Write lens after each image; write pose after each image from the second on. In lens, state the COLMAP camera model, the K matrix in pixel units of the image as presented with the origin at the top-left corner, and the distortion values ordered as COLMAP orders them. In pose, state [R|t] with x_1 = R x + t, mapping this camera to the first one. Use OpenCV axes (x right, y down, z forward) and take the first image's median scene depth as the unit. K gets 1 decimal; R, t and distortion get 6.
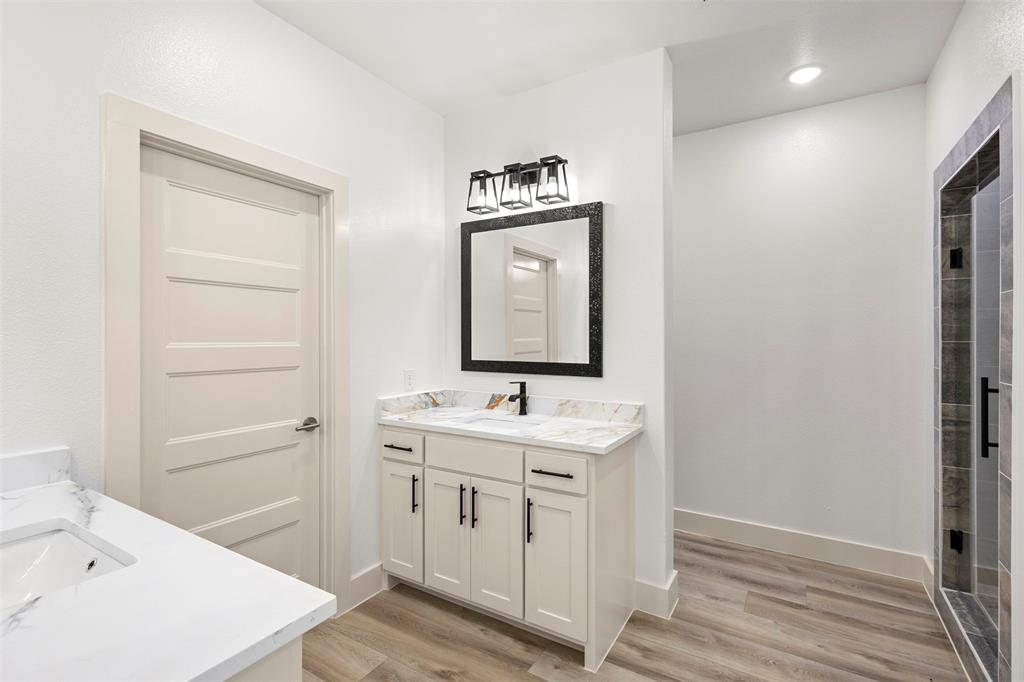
lens RADIAL K [[466.6, 0, 512.9], [0, 466.6, 338.2], [0, 0, 1]] dist [0.008644, -0.001738]
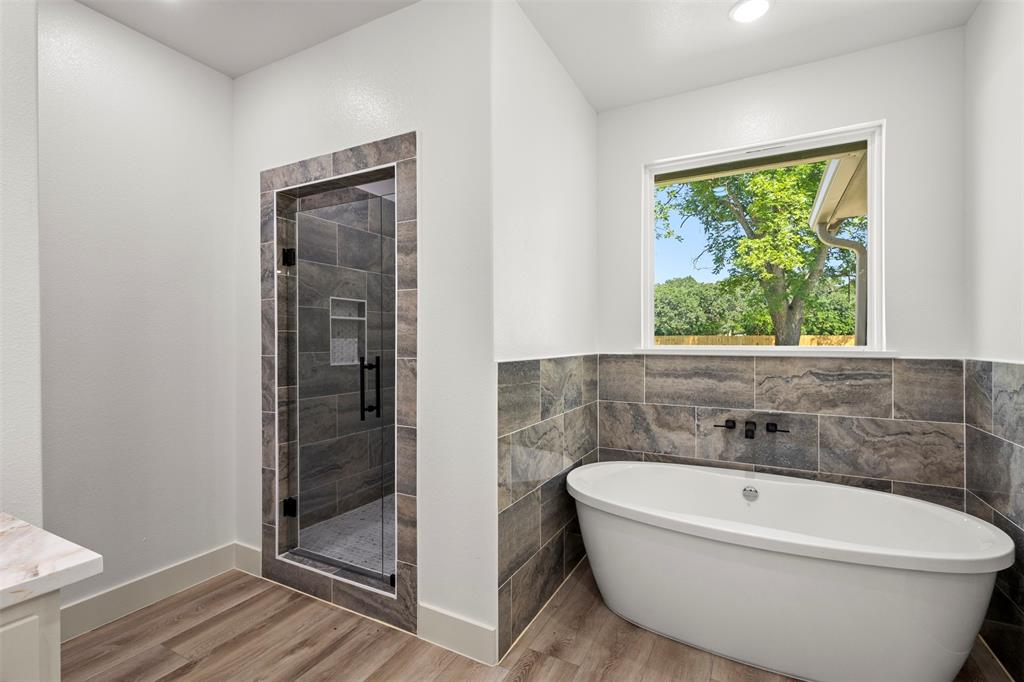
lens RADIAL K [[466.6, 0, 512.8], [0, 466.6, 340.0], [0, 0, 1]] dist [0.008644, -0.001738]
pose [[-0.057674, -0.002048, 0.998333, -0.206361], [0.004857, 0.999985, 0.002332, 0.028776], [-0.998324, 0.004984, -0.057664, 0.521605]]
